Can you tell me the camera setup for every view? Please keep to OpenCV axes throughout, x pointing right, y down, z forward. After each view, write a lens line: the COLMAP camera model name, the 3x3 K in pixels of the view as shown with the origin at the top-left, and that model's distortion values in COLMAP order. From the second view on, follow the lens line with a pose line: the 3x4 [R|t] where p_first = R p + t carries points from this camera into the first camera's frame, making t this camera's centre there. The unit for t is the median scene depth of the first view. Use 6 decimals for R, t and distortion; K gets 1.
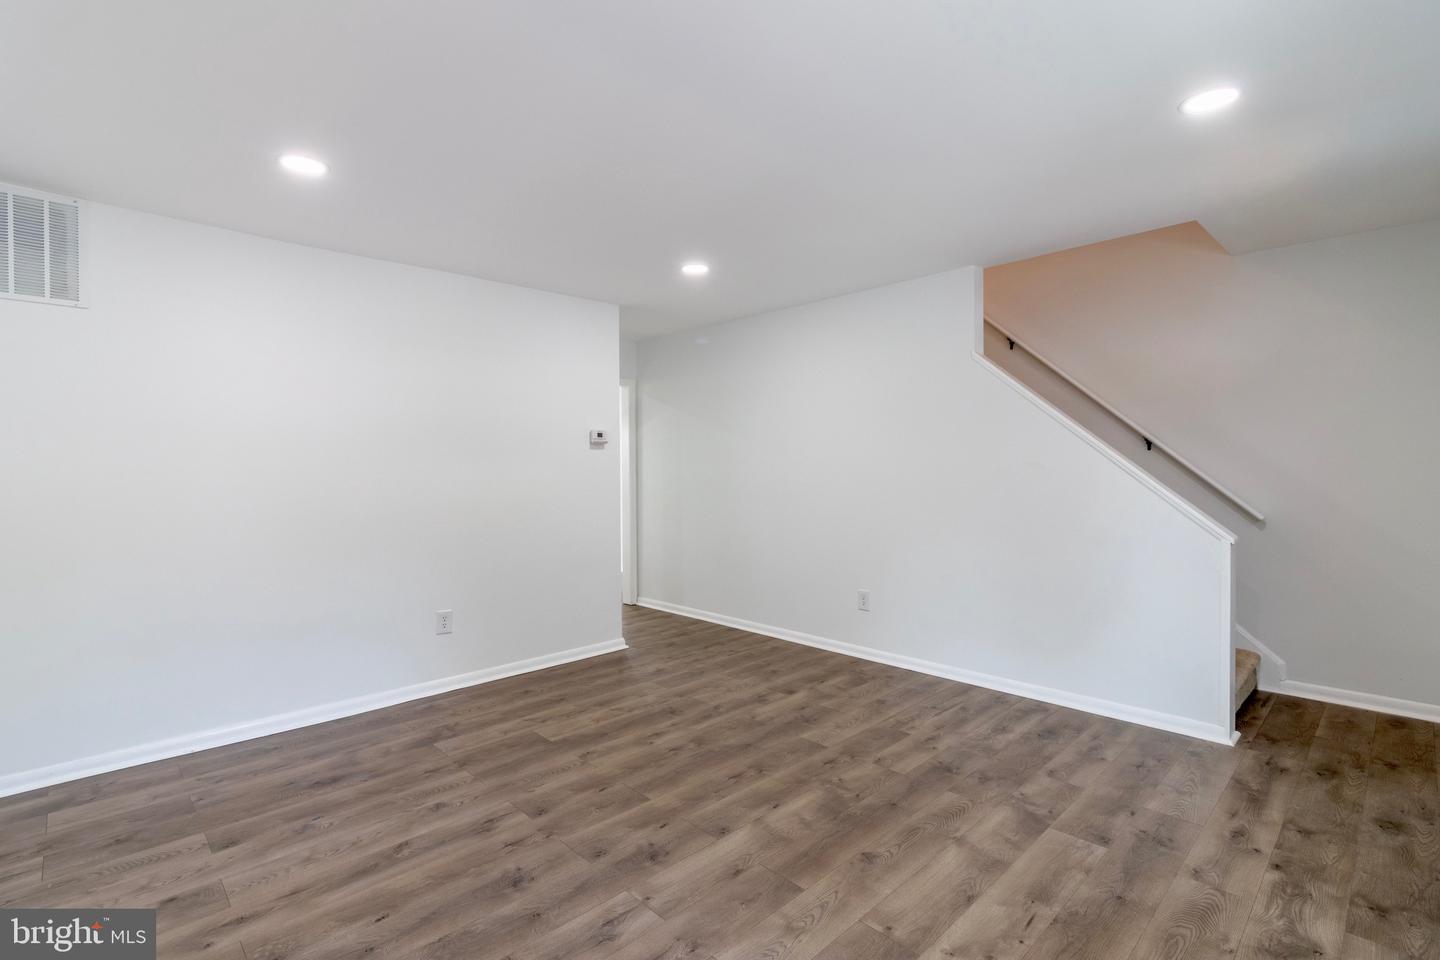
lens RADIAL K [[668.7, 0, 713.4], [0, 668.7, 476.8], [0, 0, 1]] dist [0.000542, 0.000099]
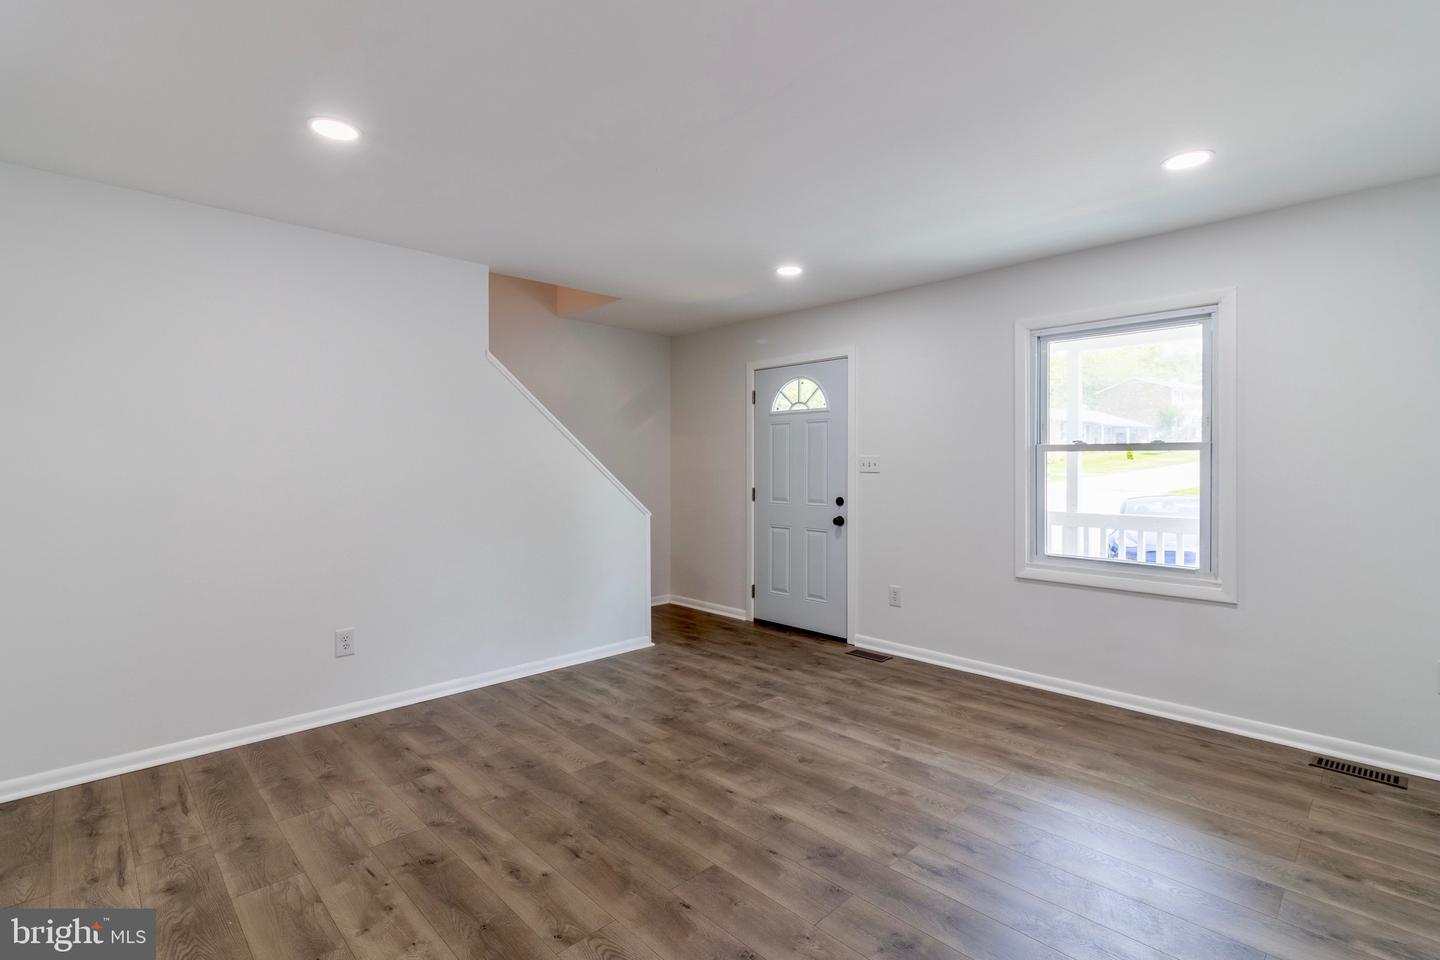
lens RADIAL K [[674.1, 0, 717.3], [0, 674.1, 467.4], [0, 0, 1]] dist [0.000474, -0.000130]
pose [[-0.008130, 0.003535, 0.999961, -0.854063], [0.018502, 0.999823, -0.003384, -0.005552], [-0.999796, 0.018474, -0.008194, 0.912773]]
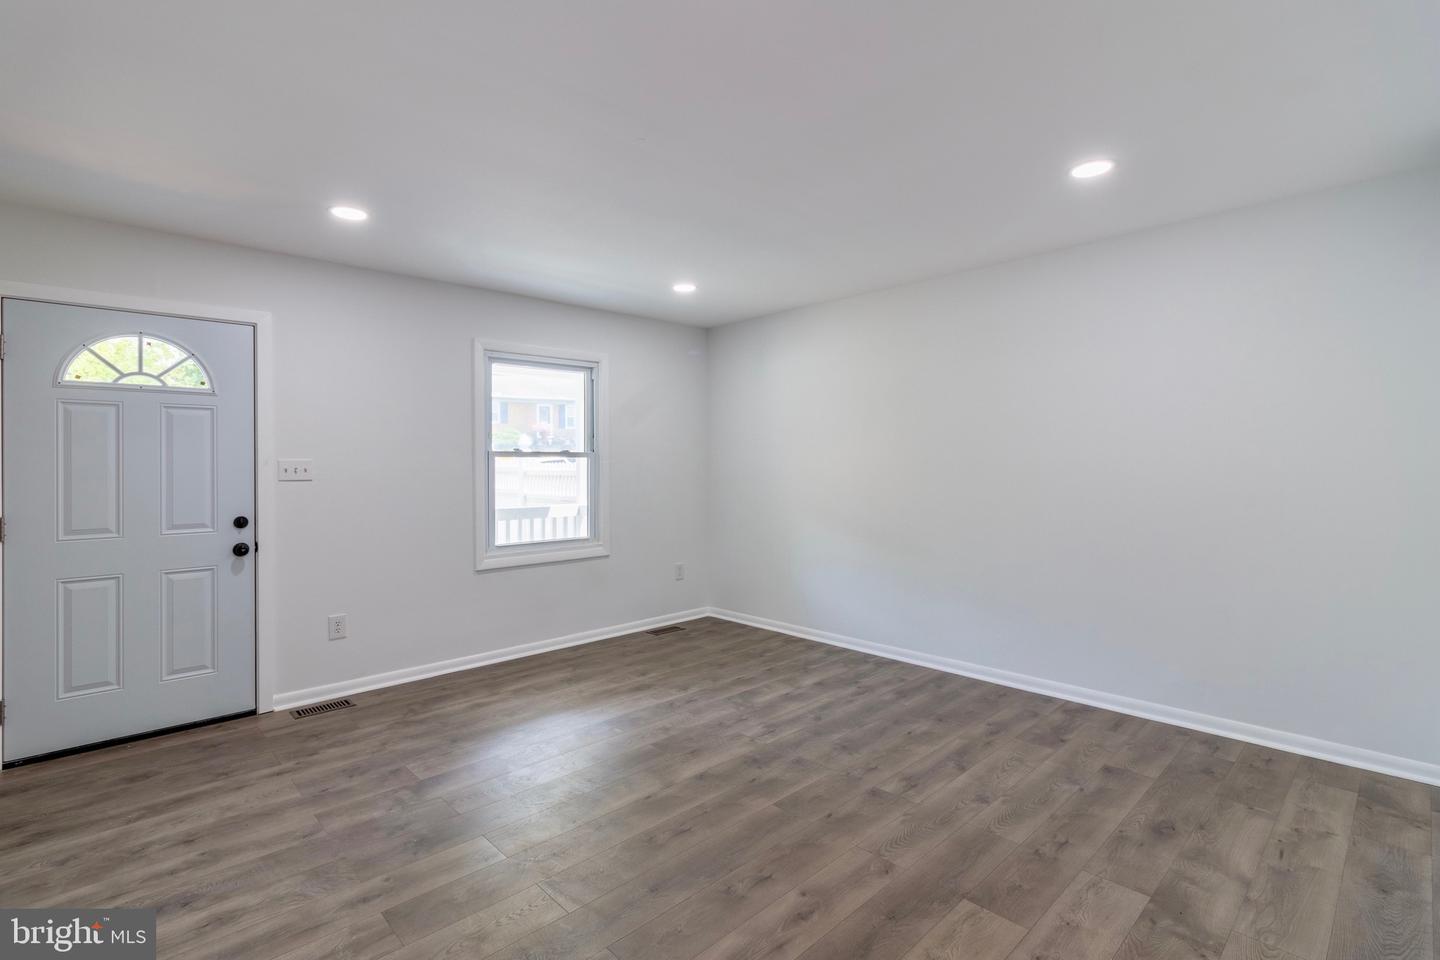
lens RADIAL K [[674.1, 0, 717.3], [0, 674.1, 467.4], [0, 0, 1]] dist [0.000474, -0.000130]
pose [[-0.999849, 0.017114, -0.003142, -0.016486], [0.017041, 0.999614, 0.021927, -0.031474], [0.003516, 0.021870, -0.999755, 1.814699]]
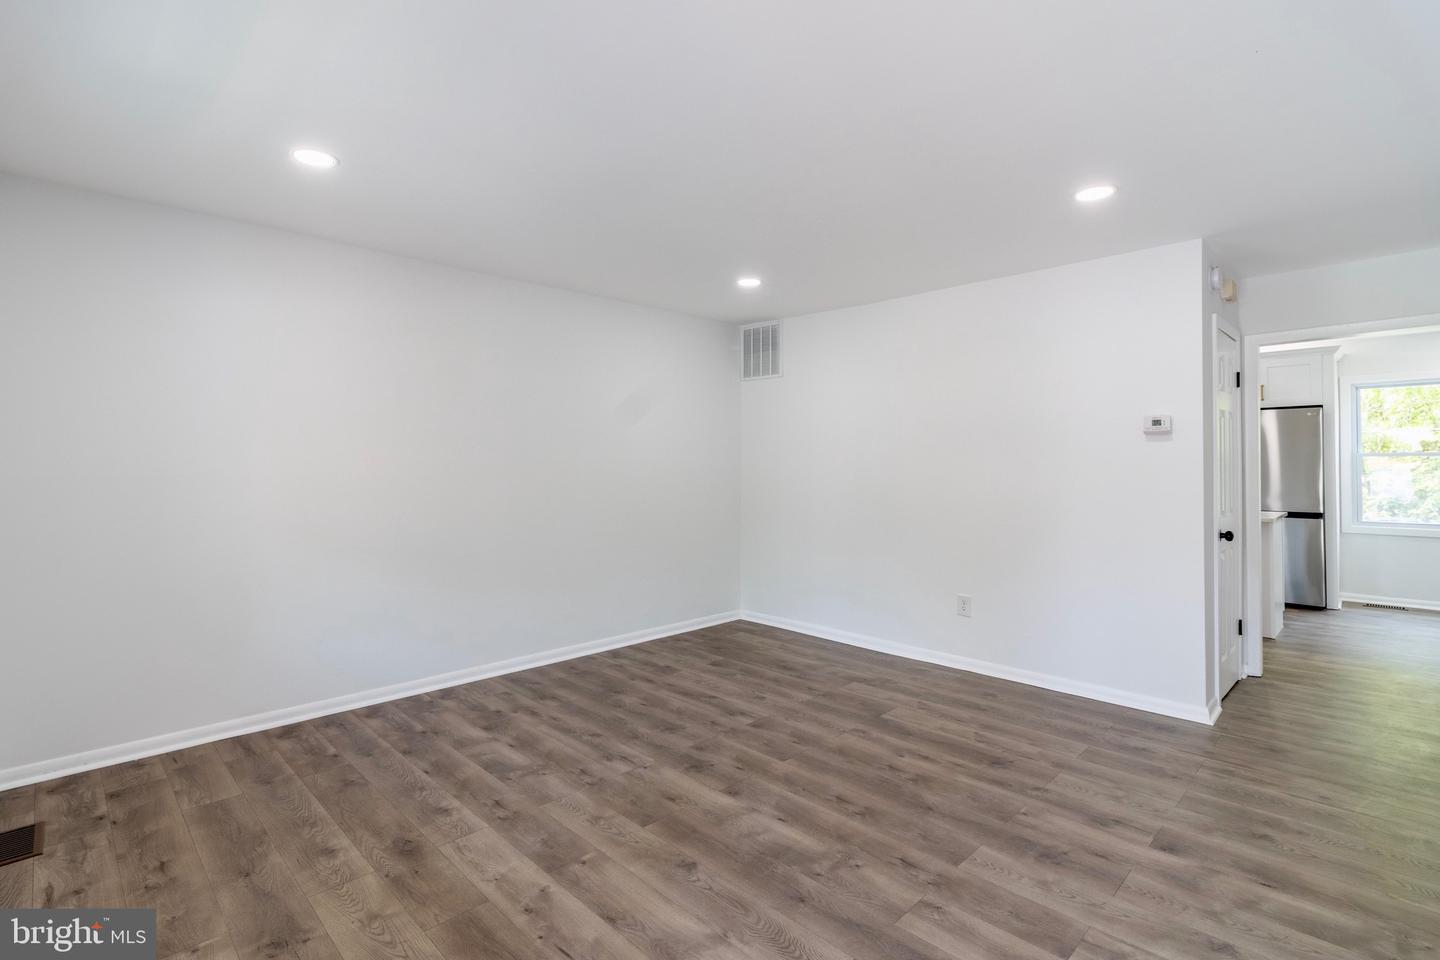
lens RADIAL K [[674.1, 0, 717.3], [0, 674.1, 467.4], [0, 0, 1]] dist [0.000474, -0.000130]
pose [[0.020228, 0.014052, -0.999697, 0.942162], [-0.017388, 0.999755, 0.013701, -0.021618], [0.999644, 0.017105, 0.020467, 0.788235]]
